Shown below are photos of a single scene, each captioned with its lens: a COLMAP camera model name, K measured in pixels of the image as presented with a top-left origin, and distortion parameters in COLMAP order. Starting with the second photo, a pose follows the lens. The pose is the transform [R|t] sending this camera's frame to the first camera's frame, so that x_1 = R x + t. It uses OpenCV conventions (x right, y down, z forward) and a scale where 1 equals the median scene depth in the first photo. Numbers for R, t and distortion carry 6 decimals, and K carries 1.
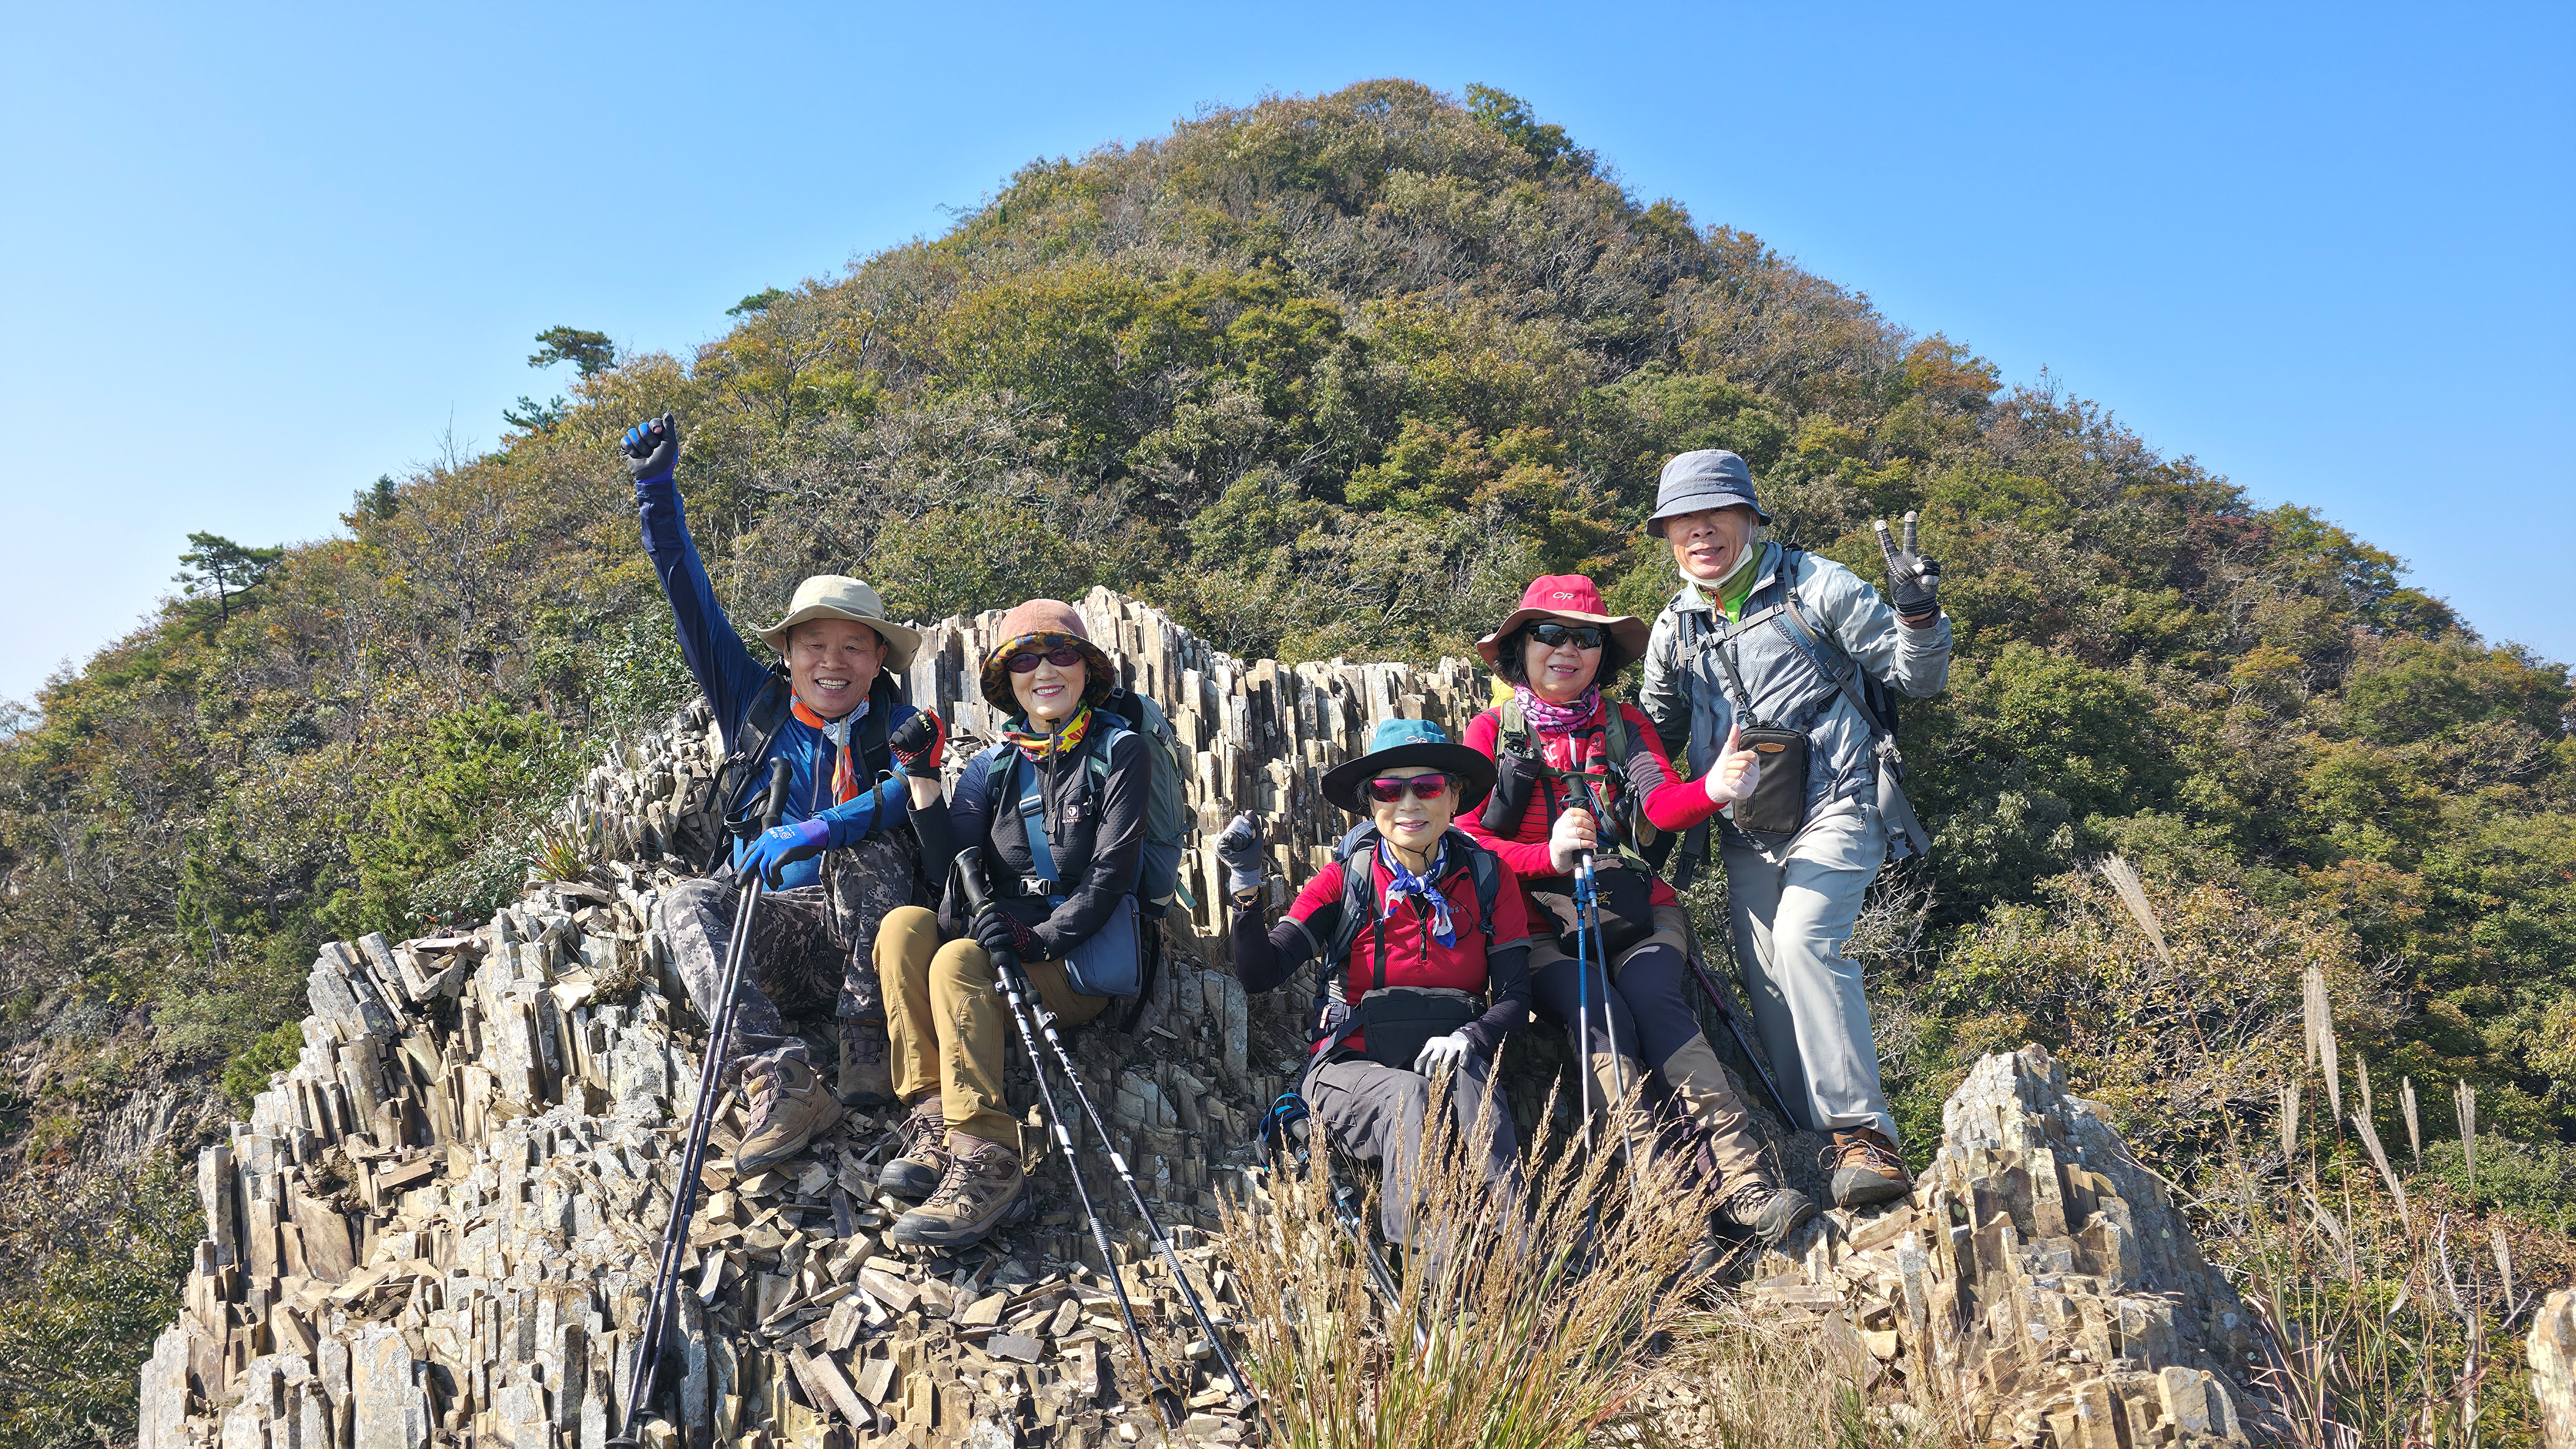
lens RADIAL K [[1914.8, 0, 1255.0], [0, 1914.8, 734.3], [0, 0, 1]] dist [0.089873, -0.105547]
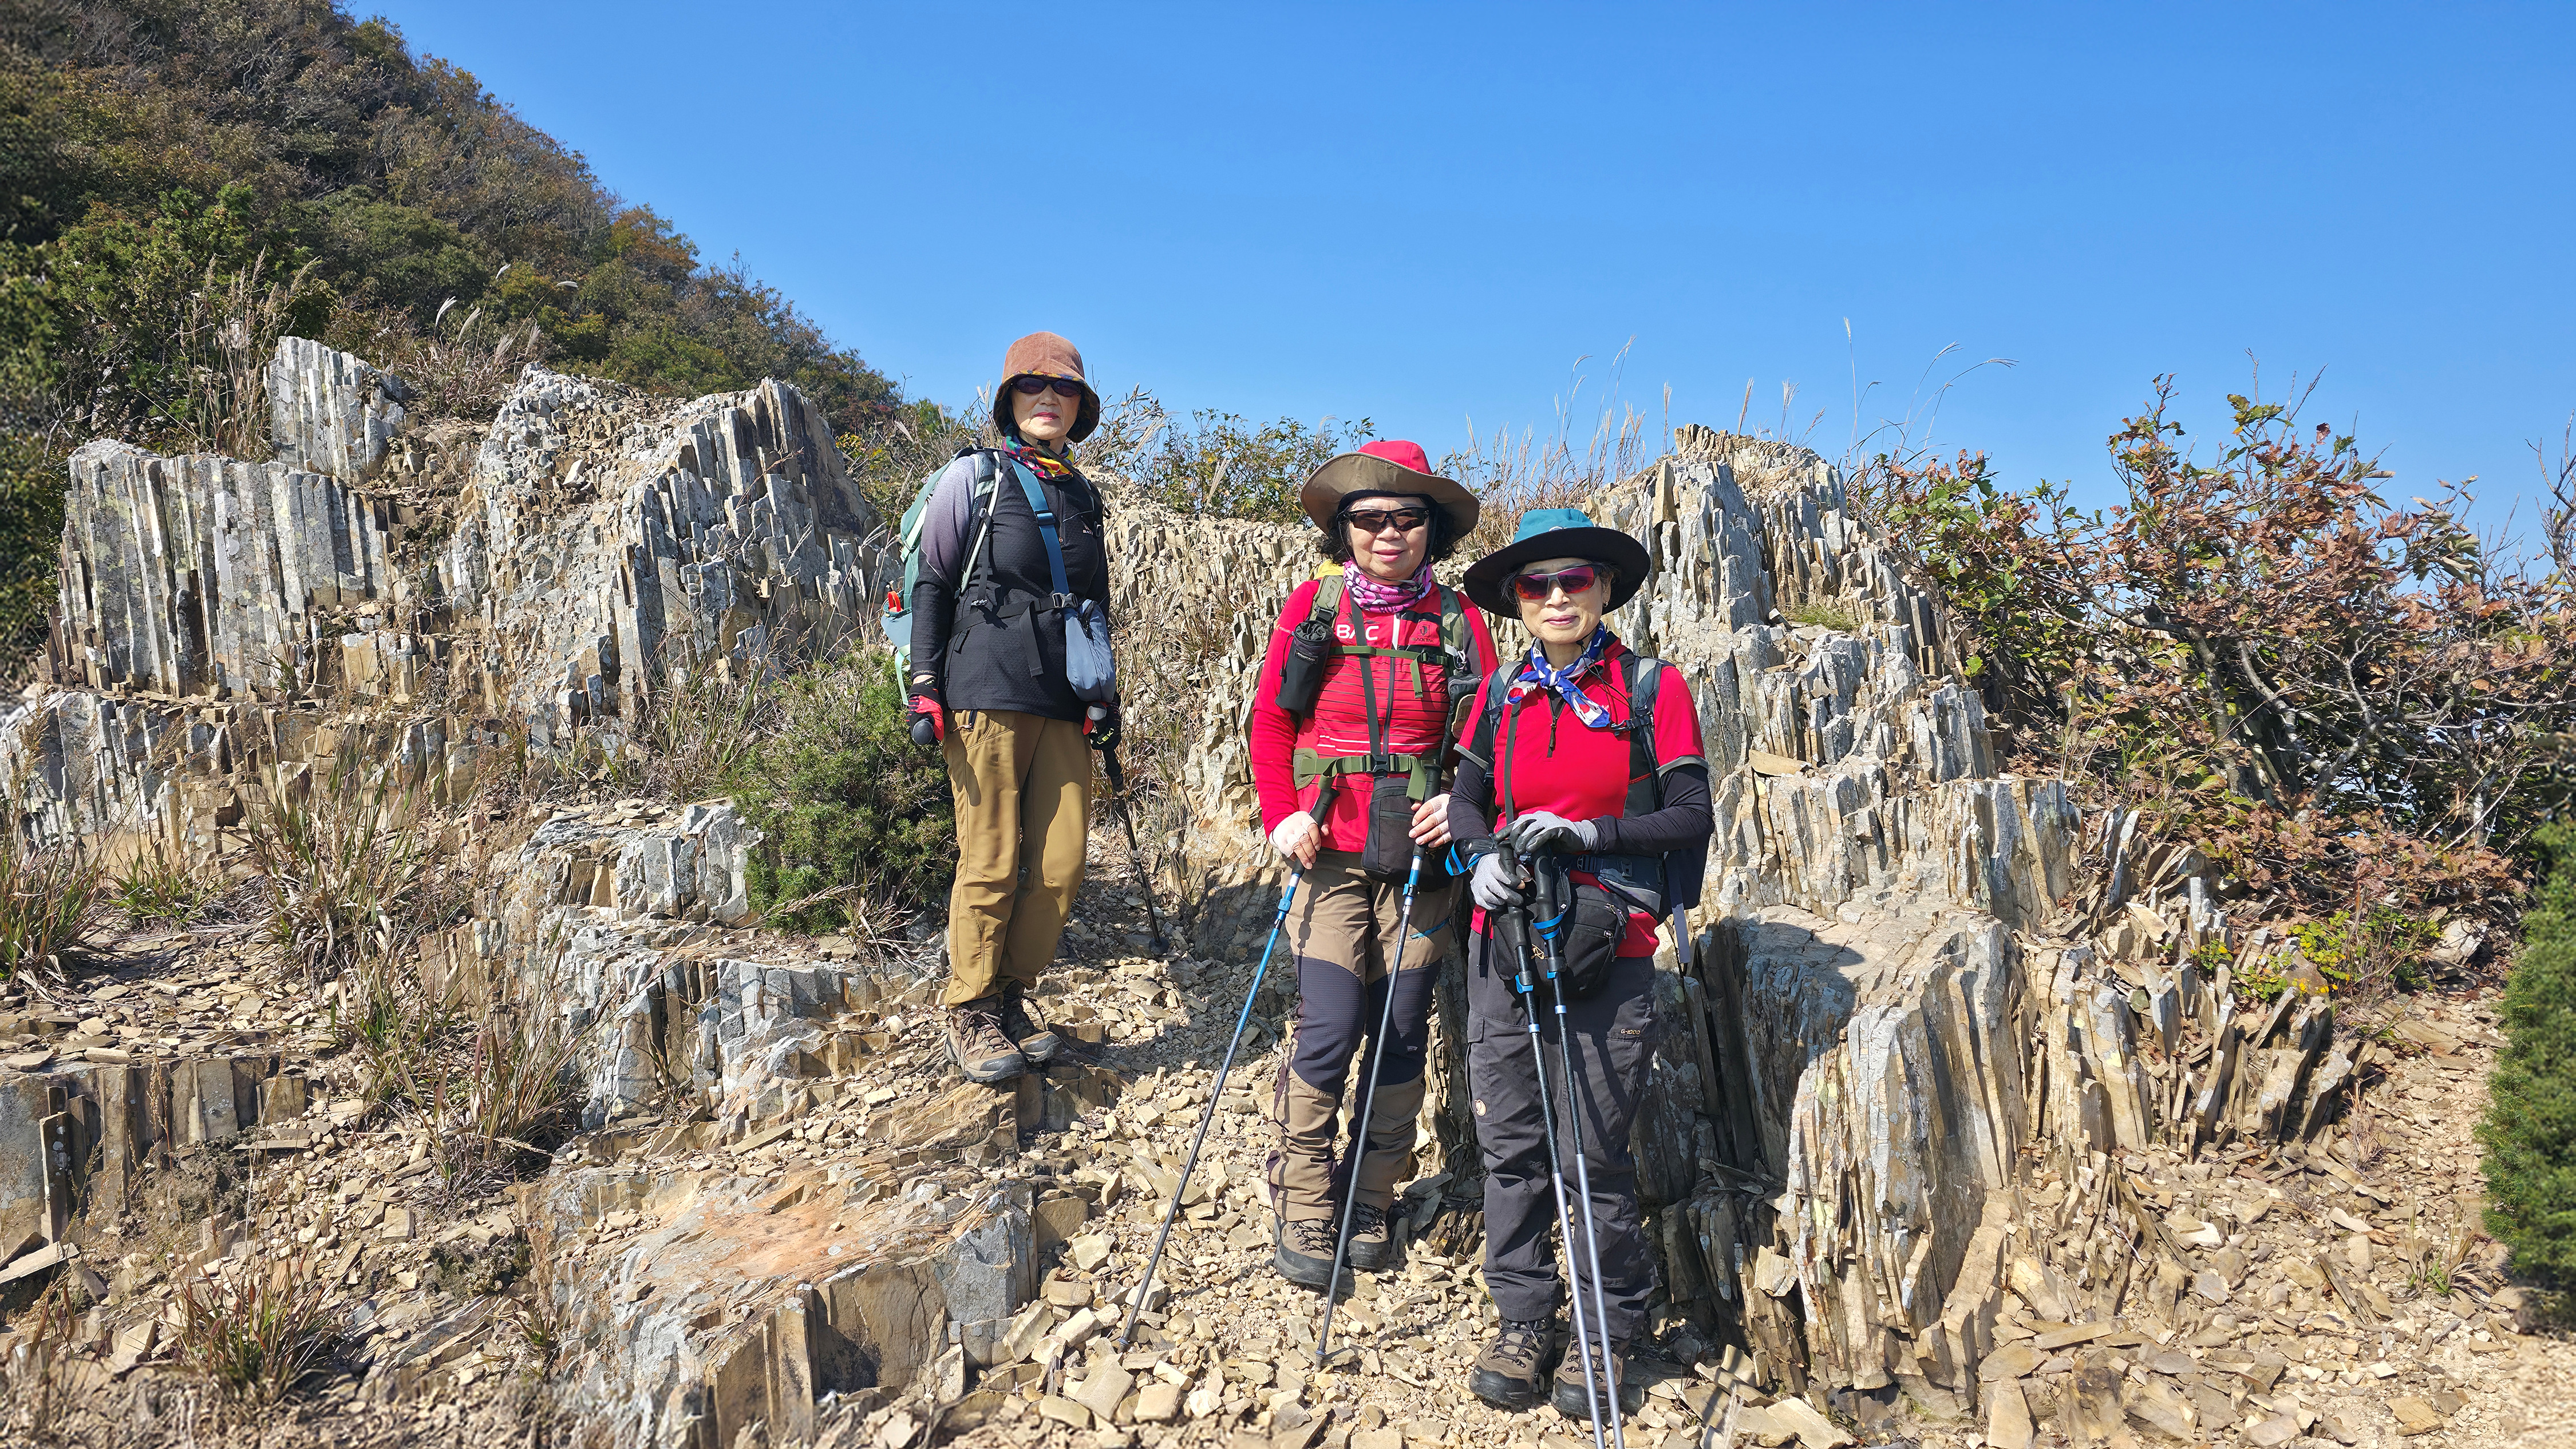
lens RADIAL K [[2057.5, 0, 1264.2], [0, 2057.5, 675.8], [0, 0, 1]] dist [0.088676, -0.133358]
pose [[0.814680, 0.030675, 0.579099, -0.048309], [-0.045557, 0.998899, 0.011178, 0.045412], [-0.578118, -0.035489, 0.815181, -0.264853]]
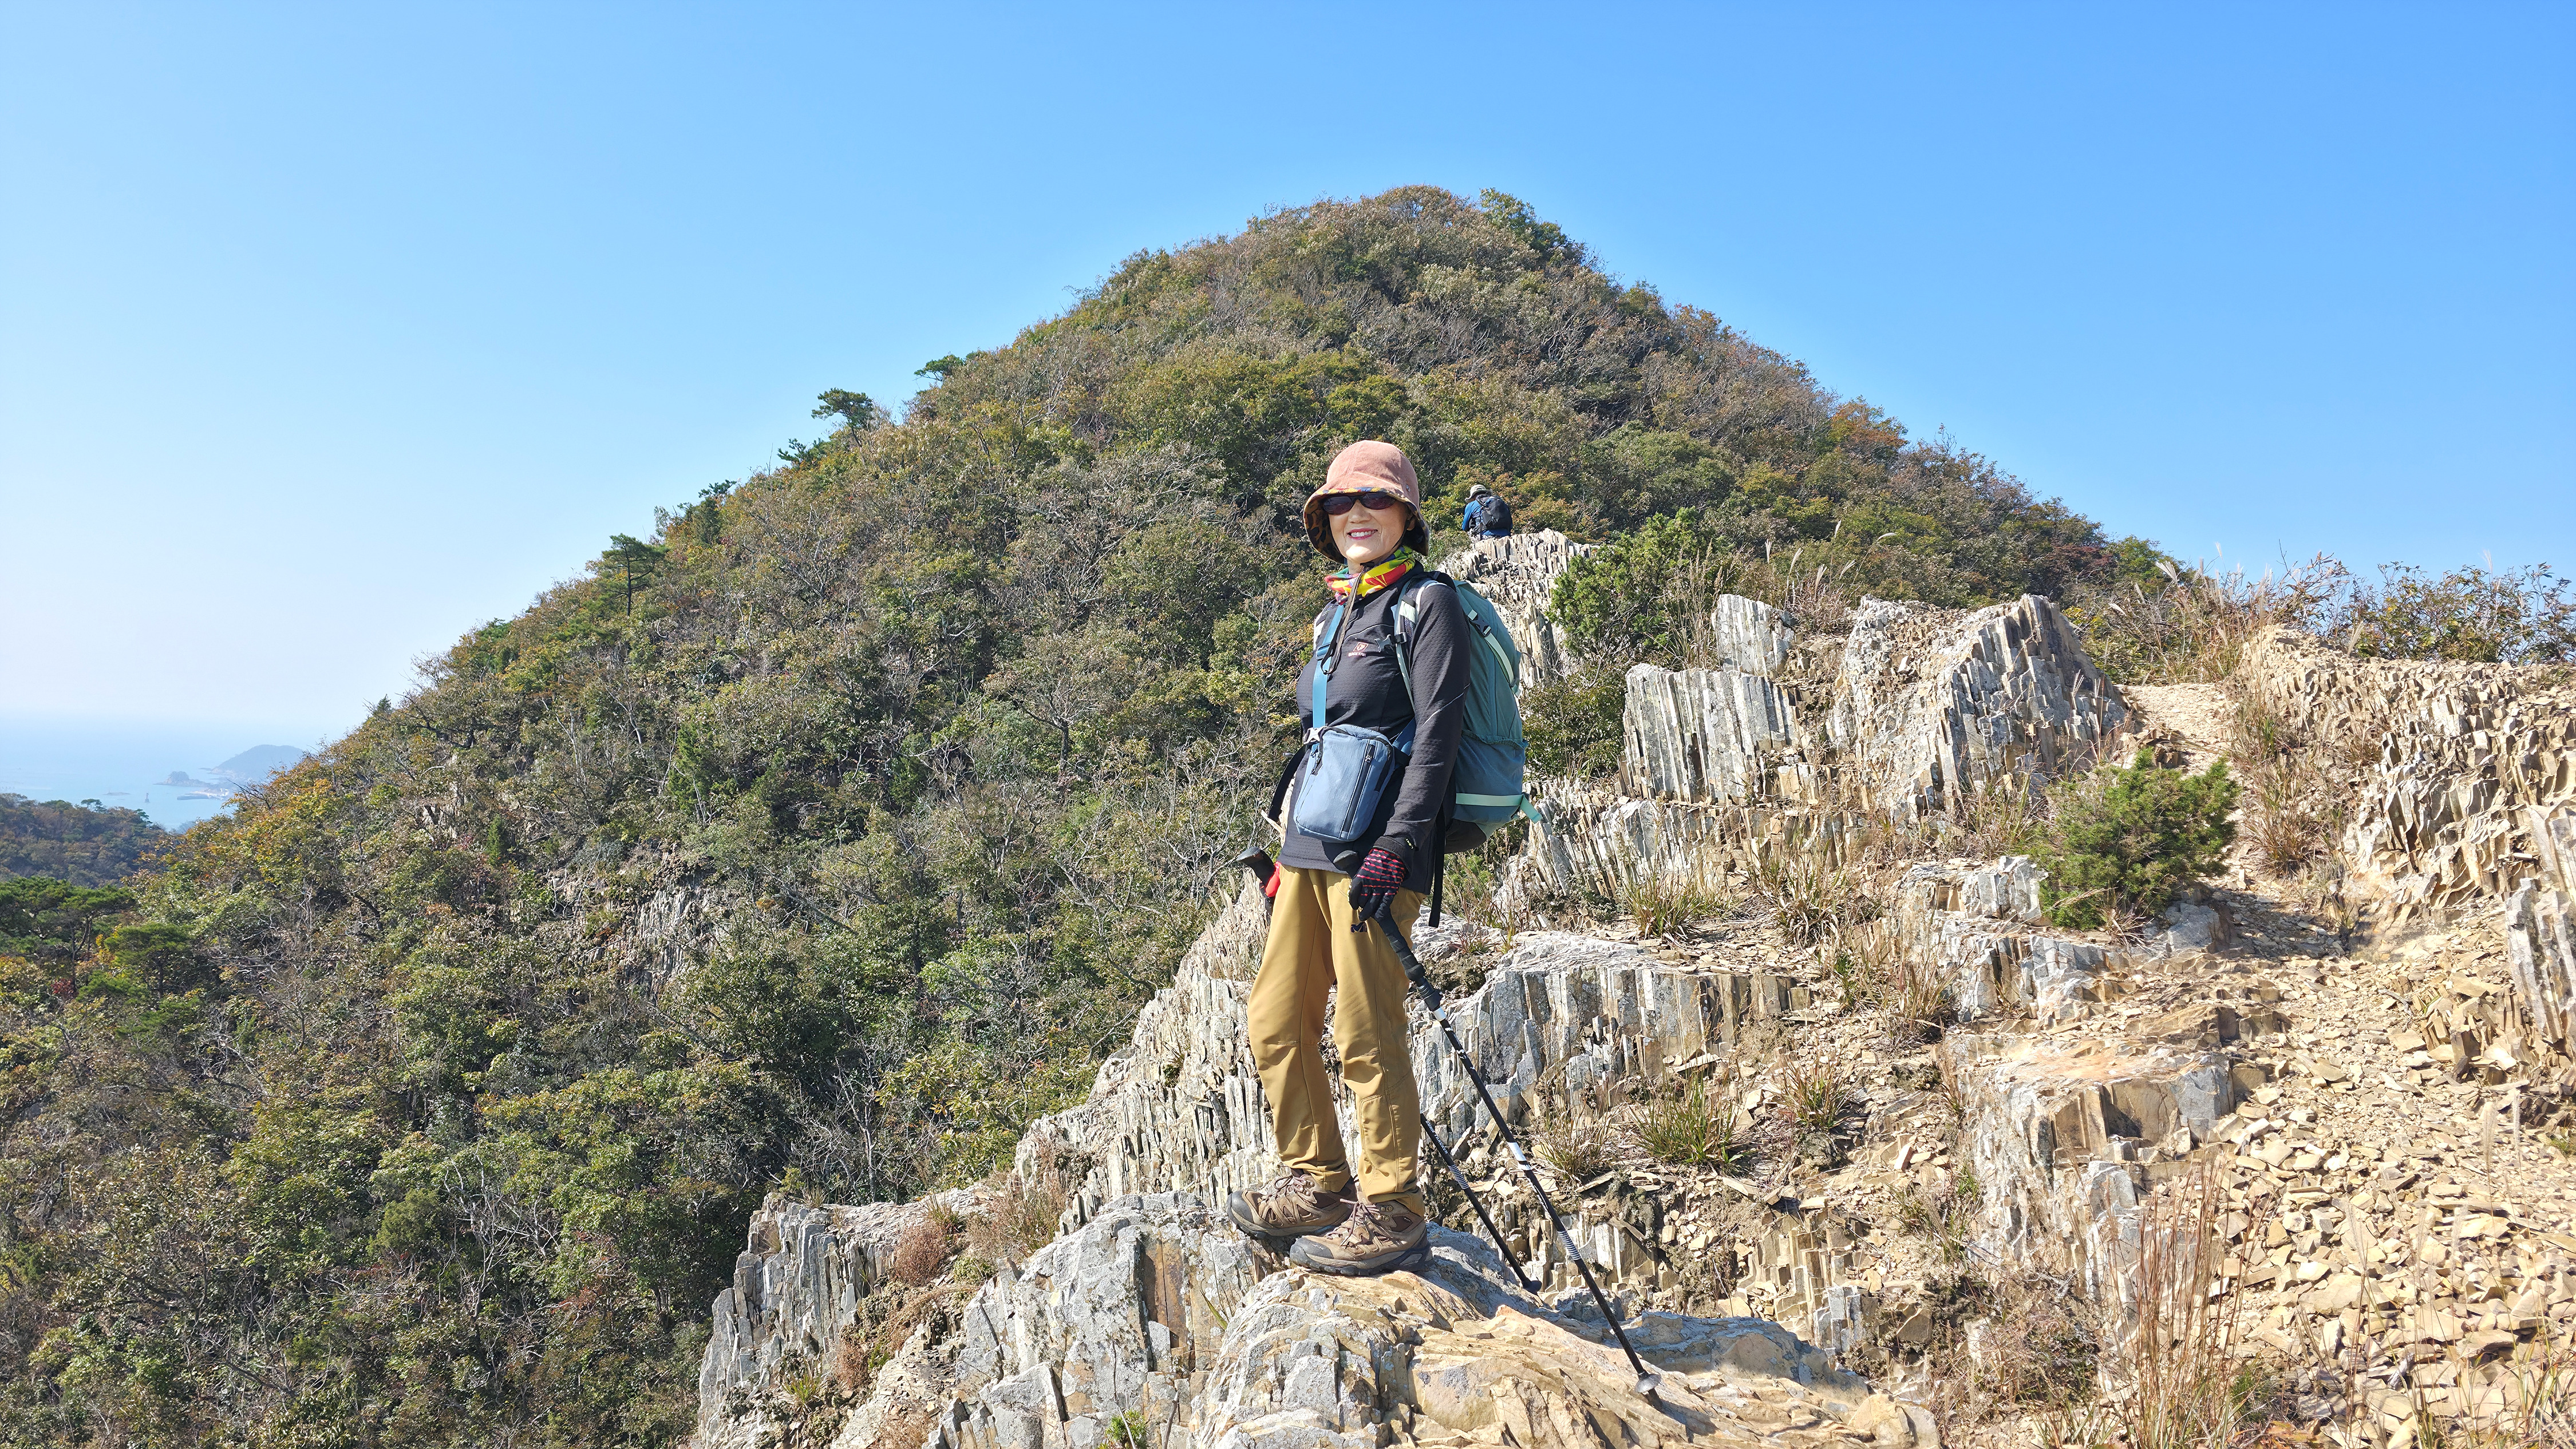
lens RADIAL K [[1817.5, 0, 1243.0], [0, 1817.5, 721.3], [0, 0, 1]] dist [0.080286, -0.087369]
pose [[0.999917, 0.012762, 0.001599, -0.080266], [-0.012736, 0.999802, -0.015316, 0.045778], [-0.001794, 0.015294, 0.999881, -0.328953]]
